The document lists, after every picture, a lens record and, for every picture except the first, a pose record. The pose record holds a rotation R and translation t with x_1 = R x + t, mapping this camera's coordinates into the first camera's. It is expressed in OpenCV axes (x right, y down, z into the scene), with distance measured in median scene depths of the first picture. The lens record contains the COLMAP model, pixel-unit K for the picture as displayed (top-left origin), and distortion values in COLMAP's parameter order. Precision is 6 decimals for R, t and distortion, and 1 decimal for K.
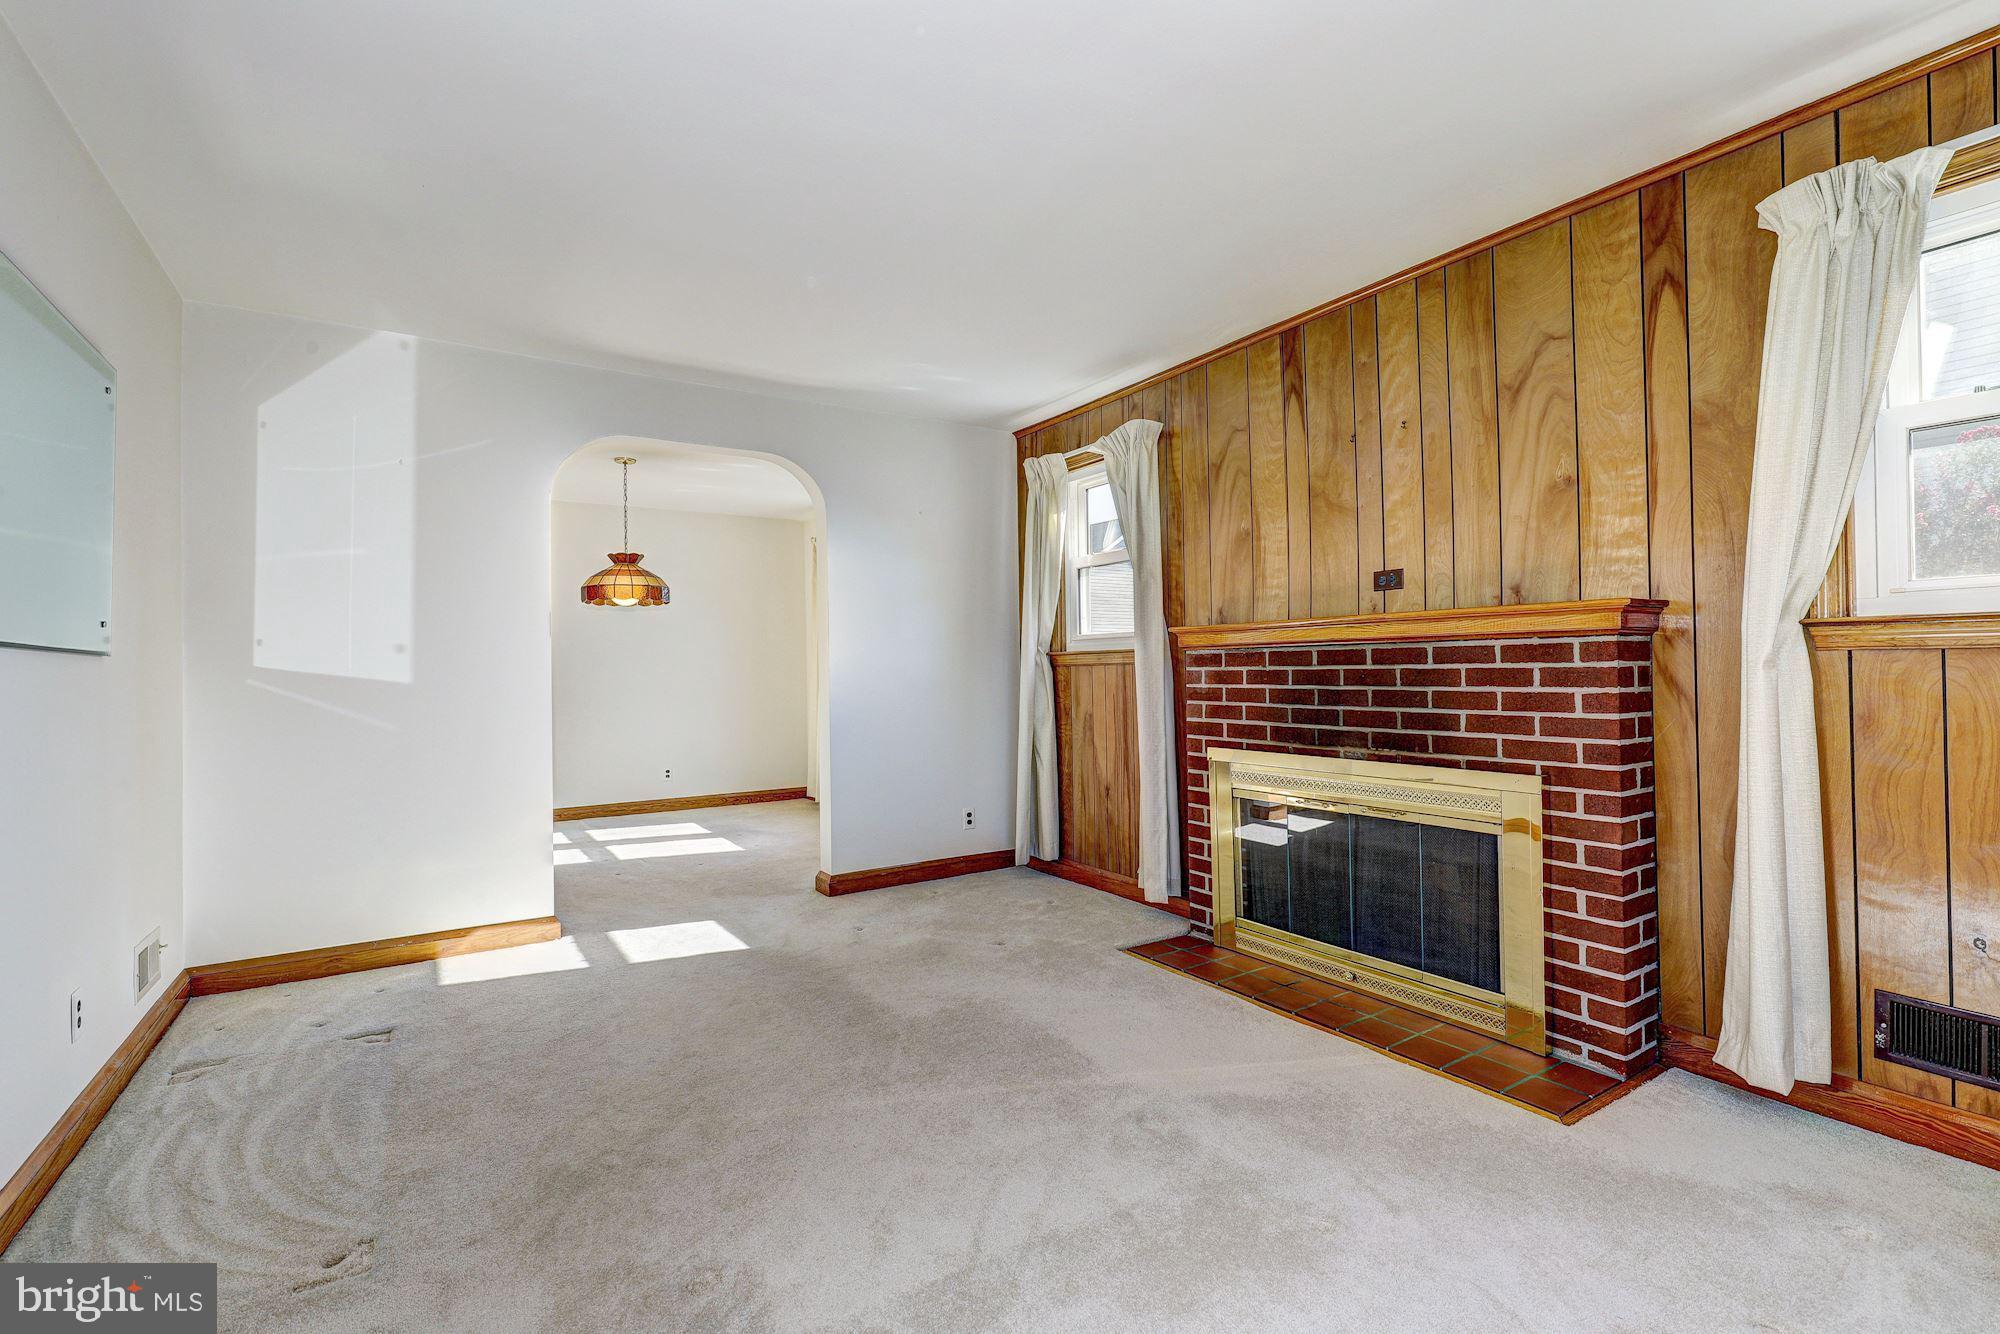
lens RADIAL K [[899.8, 0, 1006.9], [0, 899.8, 665.0], [0, 0, 1]] dist [-0.000344, 0.000415]
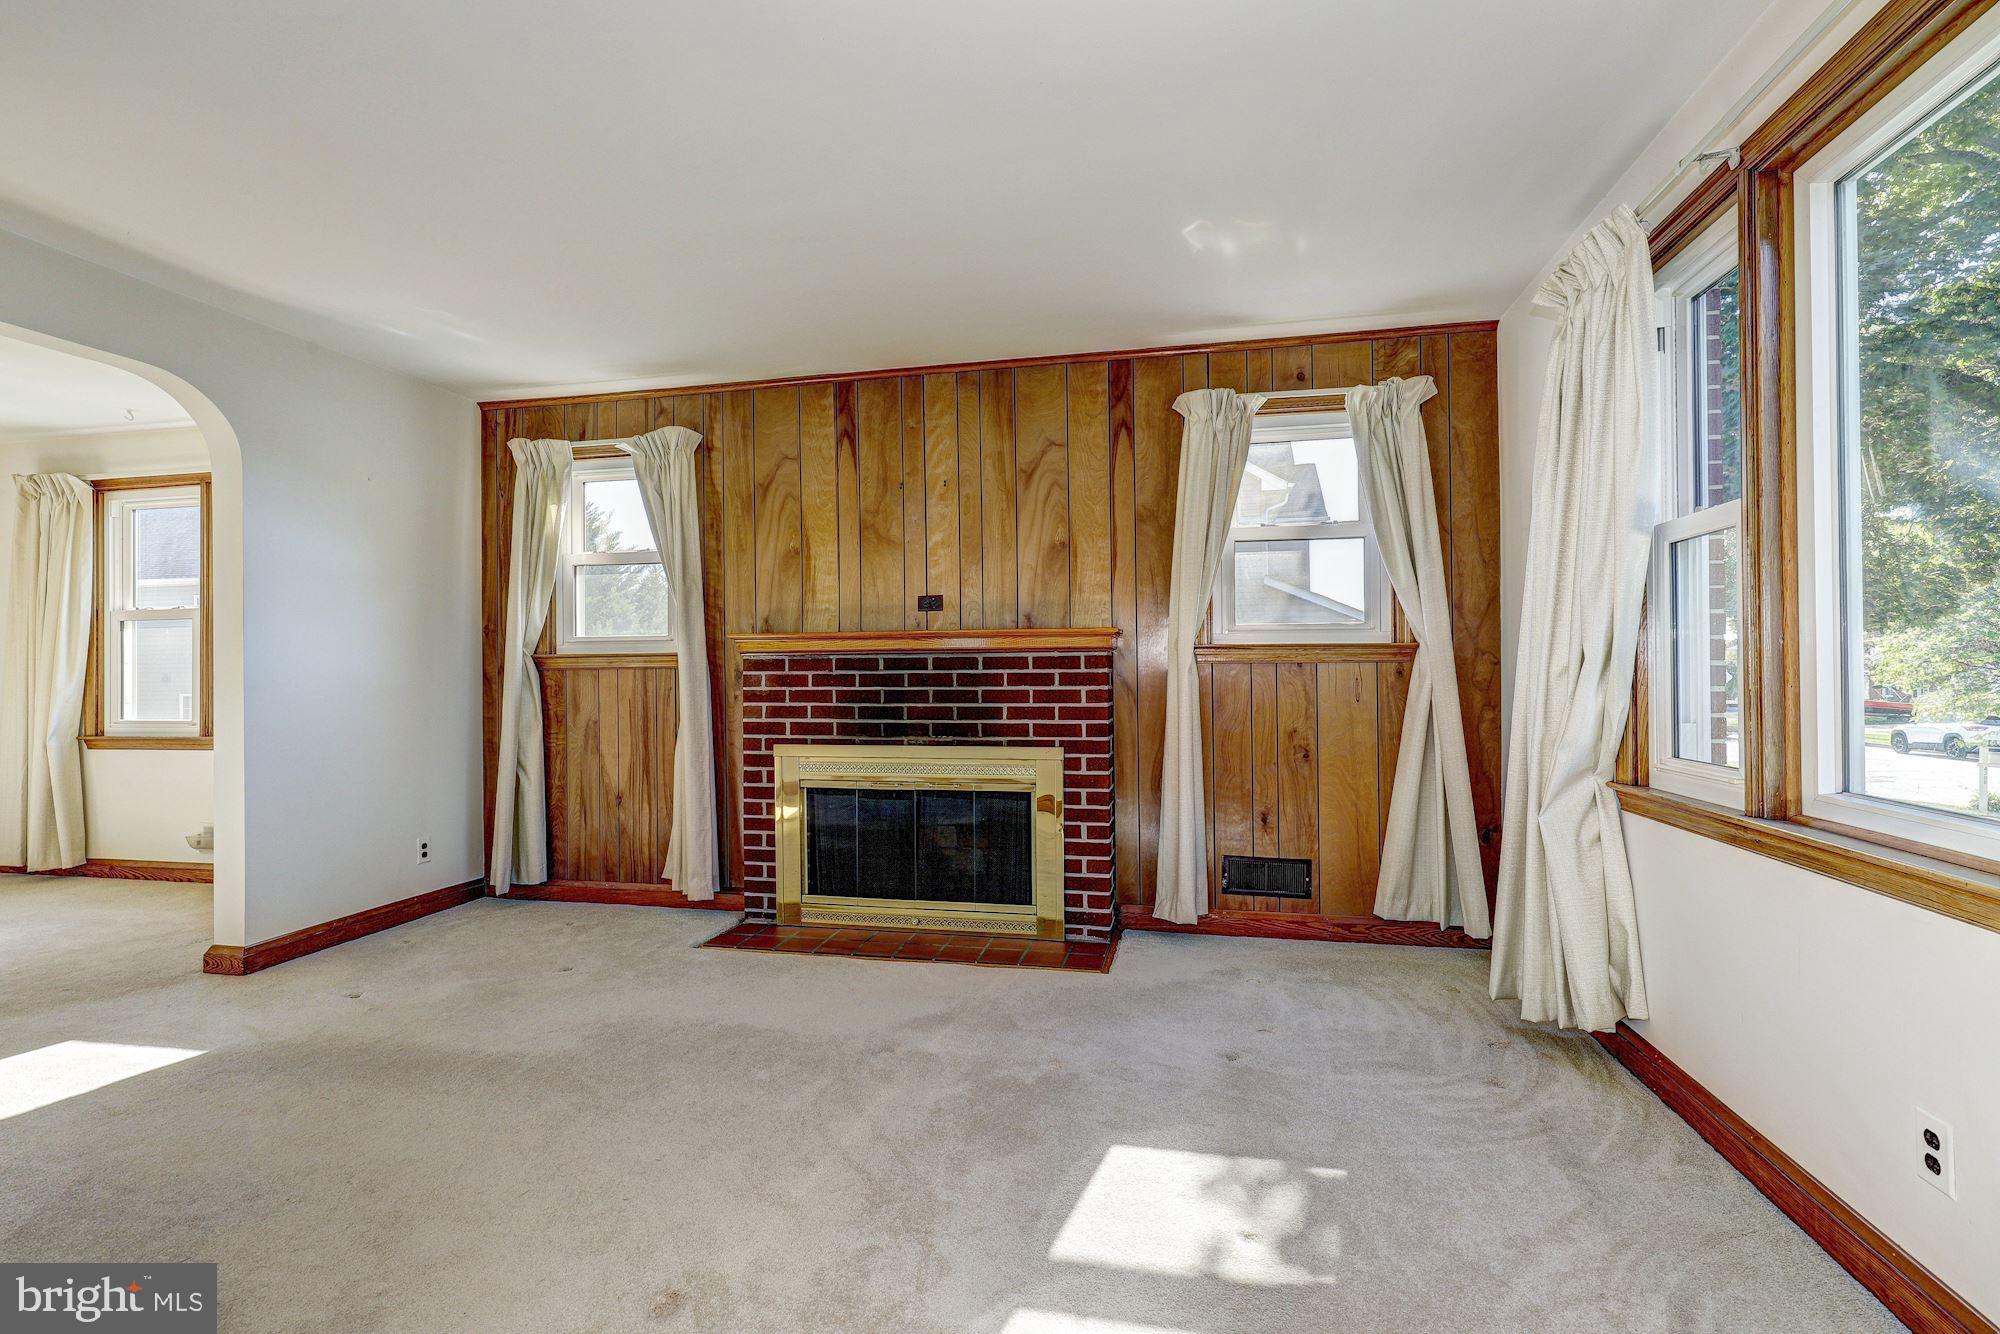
lens RADIAL K [[899.8, 0, 1006.9], [0, 899.8, 665.0], [0, 0, 1]] dist [-0.000344, 0.000415]
pose [[0.708105, 0.012943, 0.705989, -0.376340], [-0.005820, 0.999905, -0.012494, 0.007217], [-0.706083, 0.004739, 0.708113, 0.029084]]
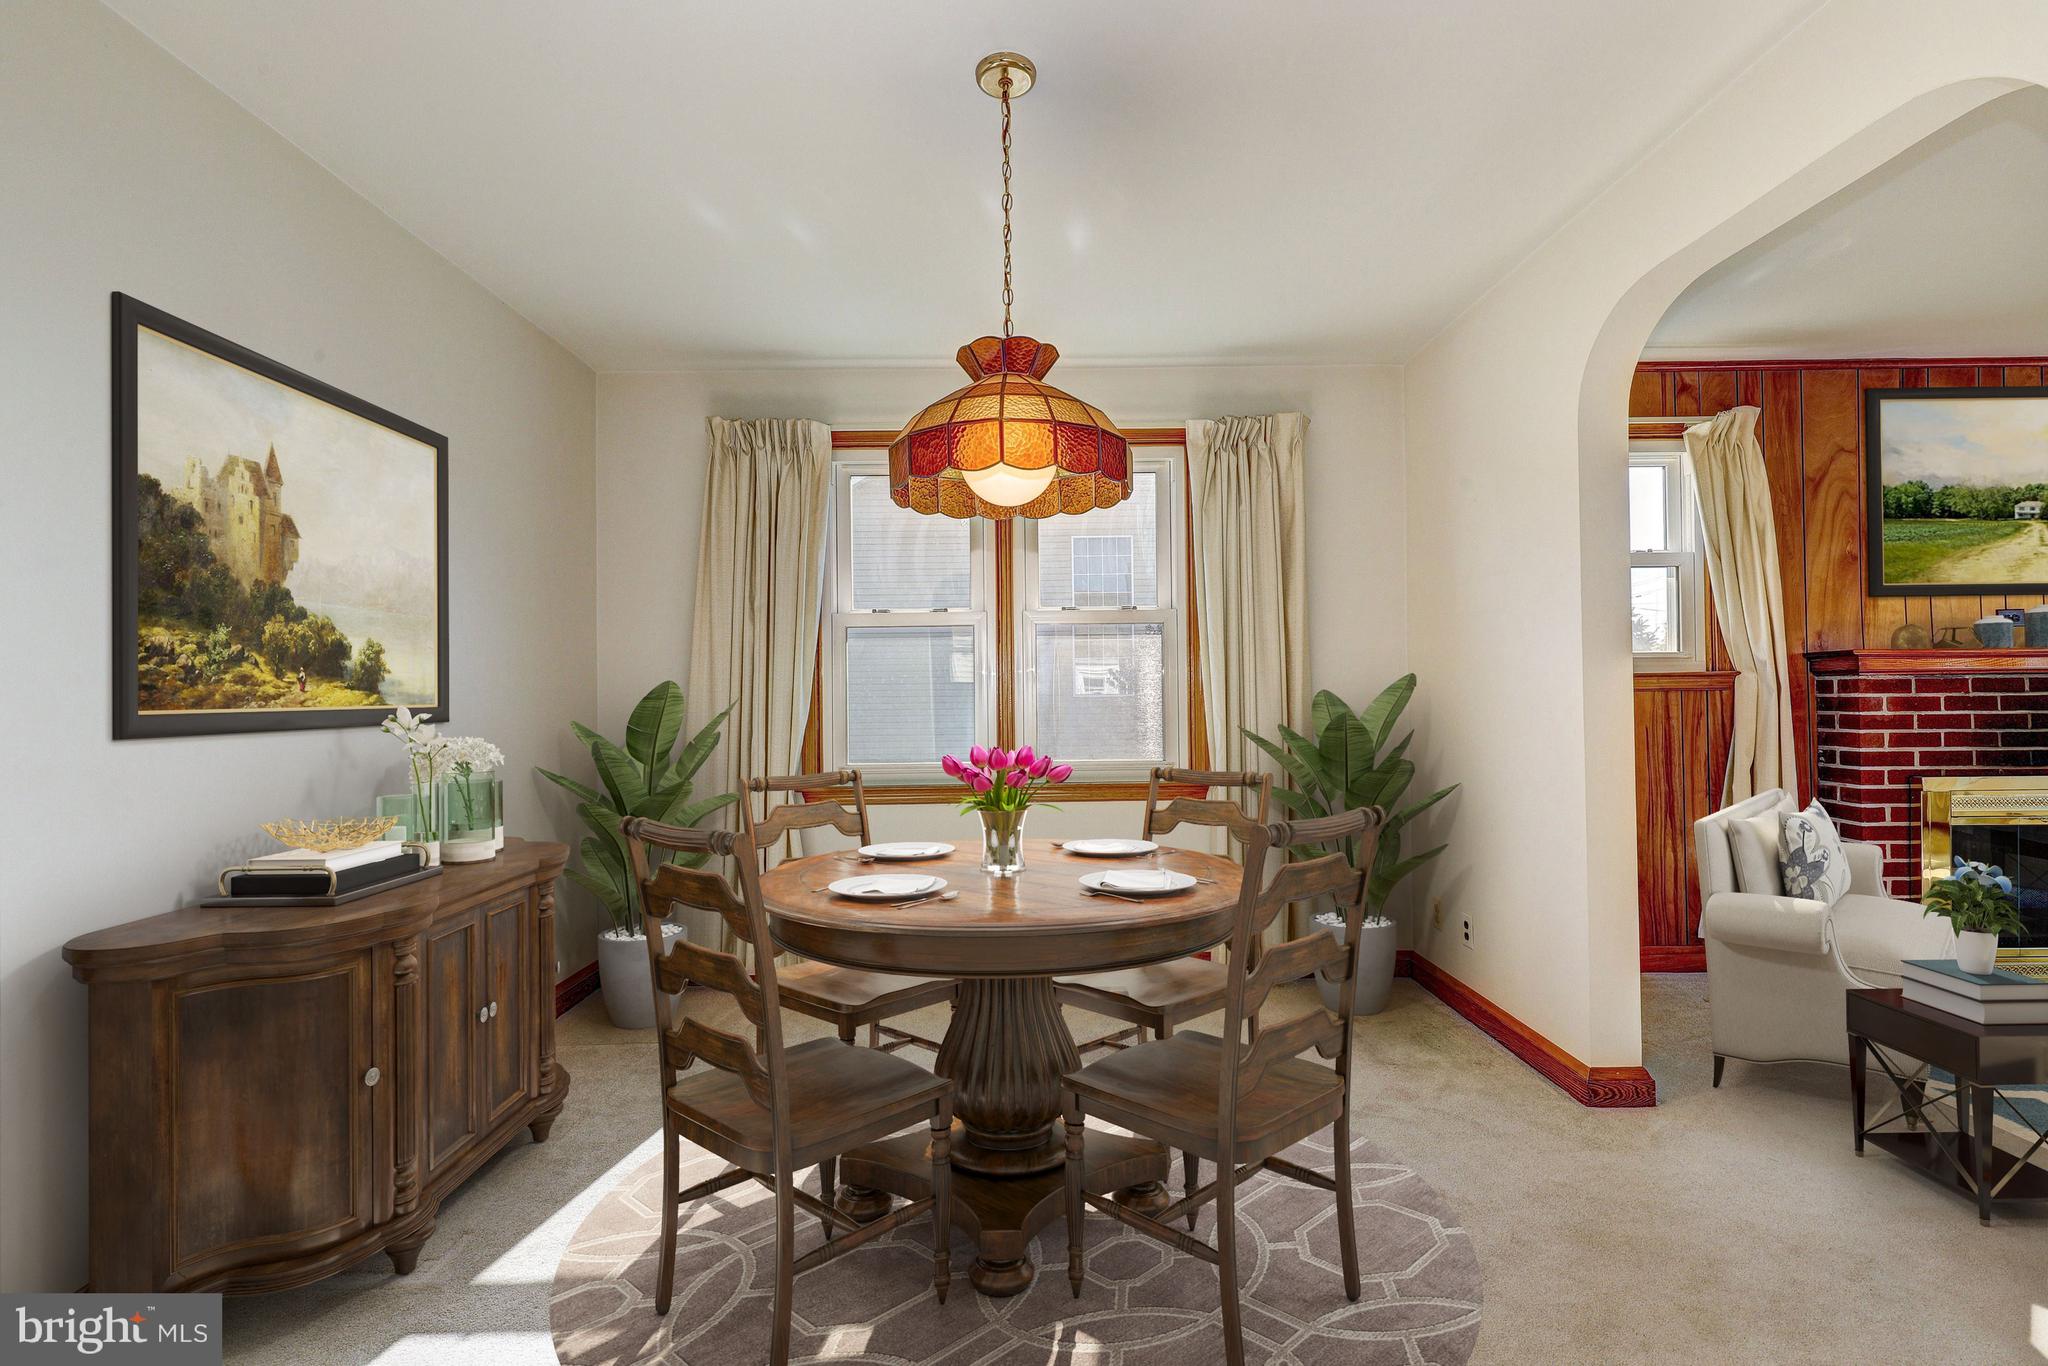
lens RADIAL K [[921.4, 0, 1031.0], [0, 921.4, 680.9], [0, 0, 1]] dist [-0.000344, 0.000415]
pose [[0.540000, 0.020498, 0.841415, -1.192599], [-0.002070, 0.999733, -0.023026, 0.014955], [-0.841662, 0.010692, 0.539898, 1.365974]]
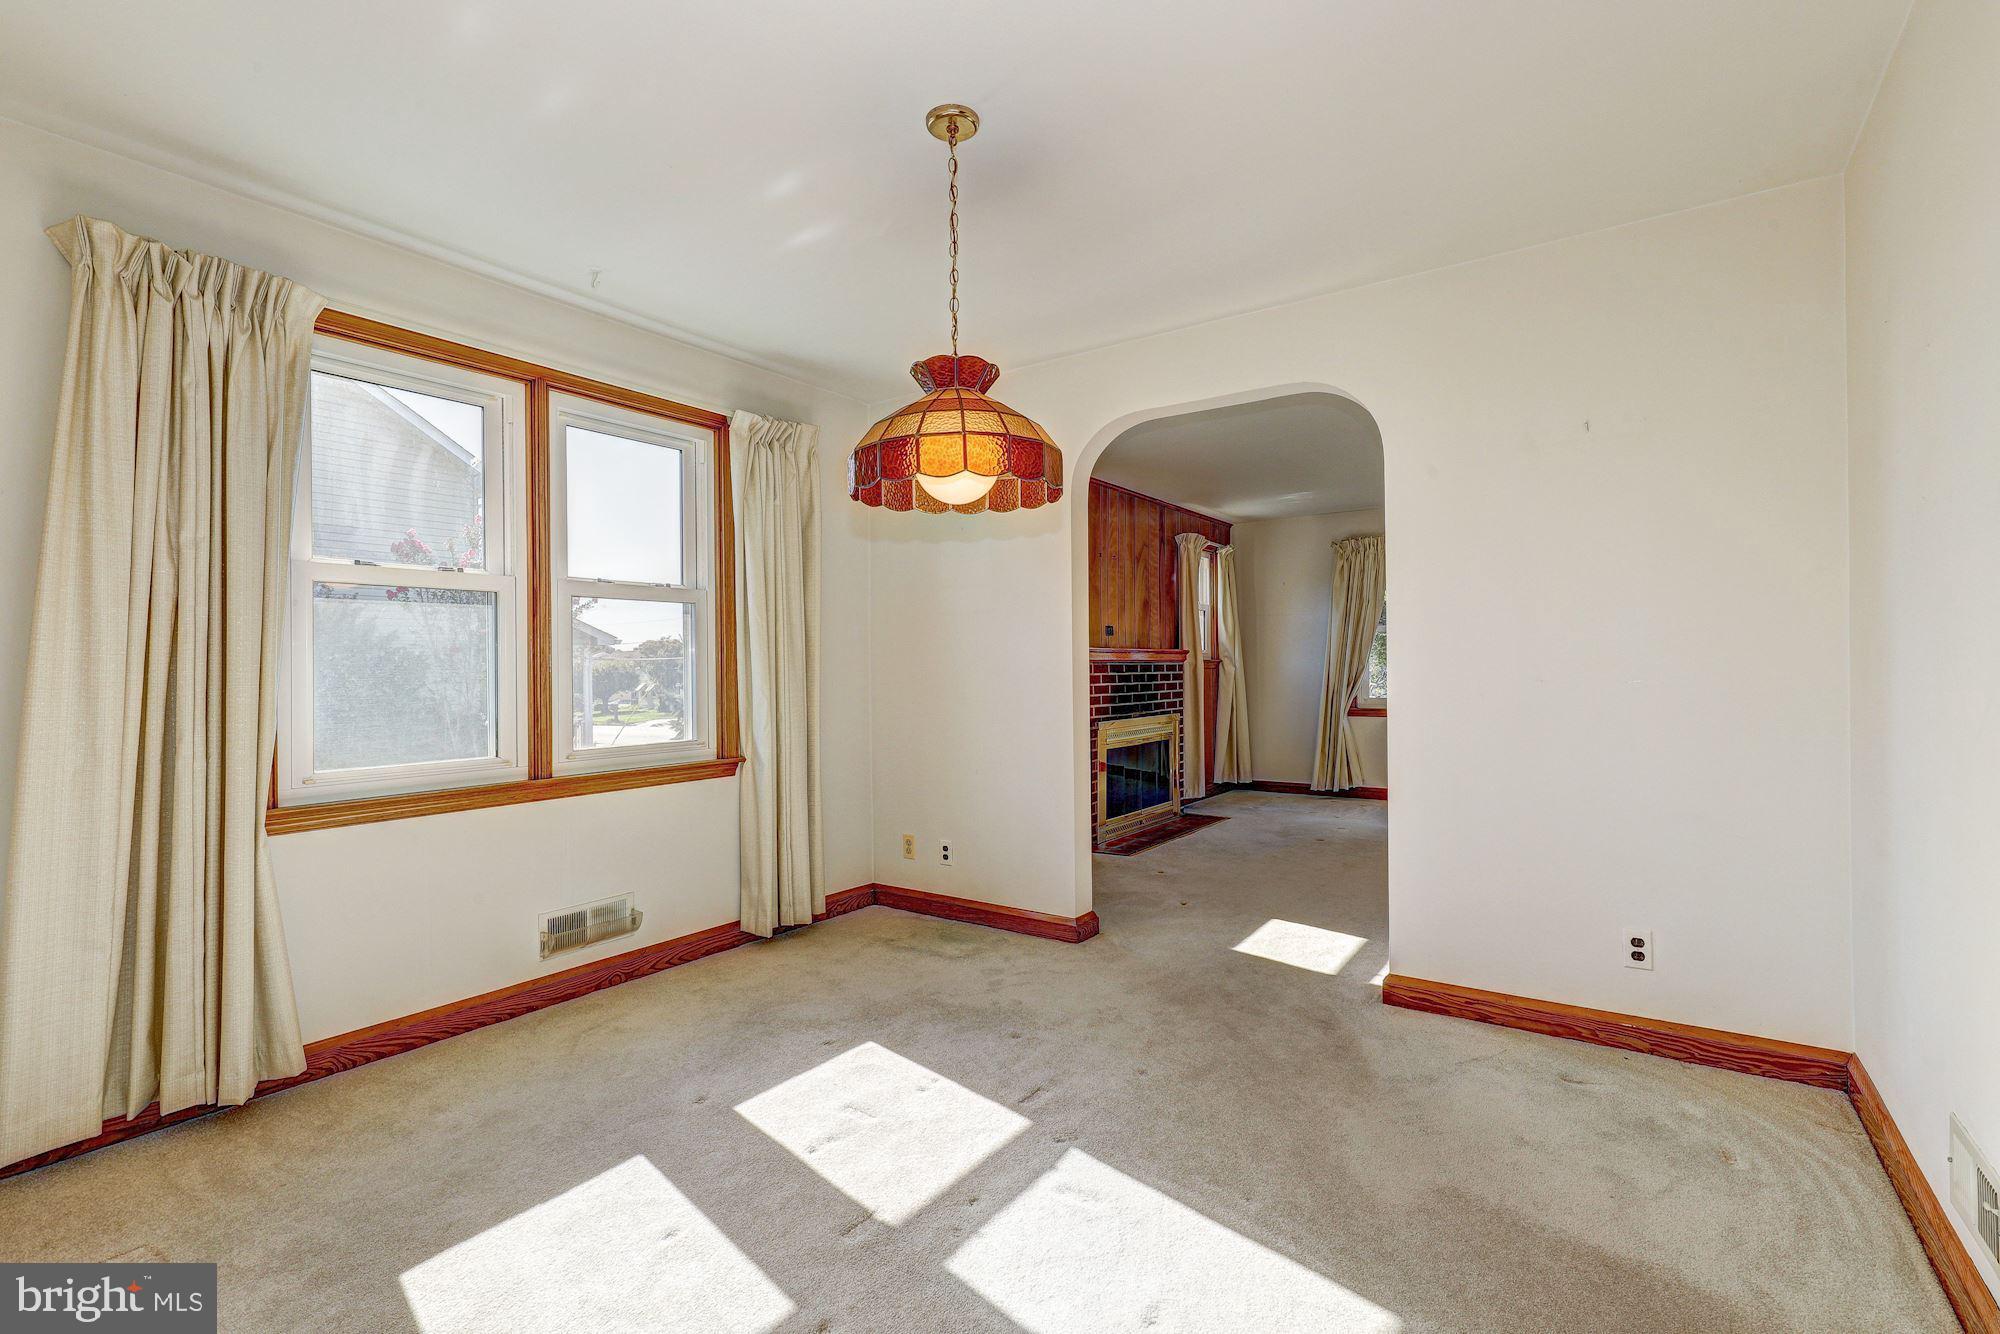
lens RADIAL K [[905.8, 0, 1000.0], [0, 905.8, 667.0], [0, 0, 1]] dist [0.003718, 0.000654]
pose [[-0.365436, 0.019011, 0.930642, -1.329222], [0.009862, 0.999814, -0.016552, 0.017996], [-0.930784, 0.003129, -0.365556, 1.901469]]
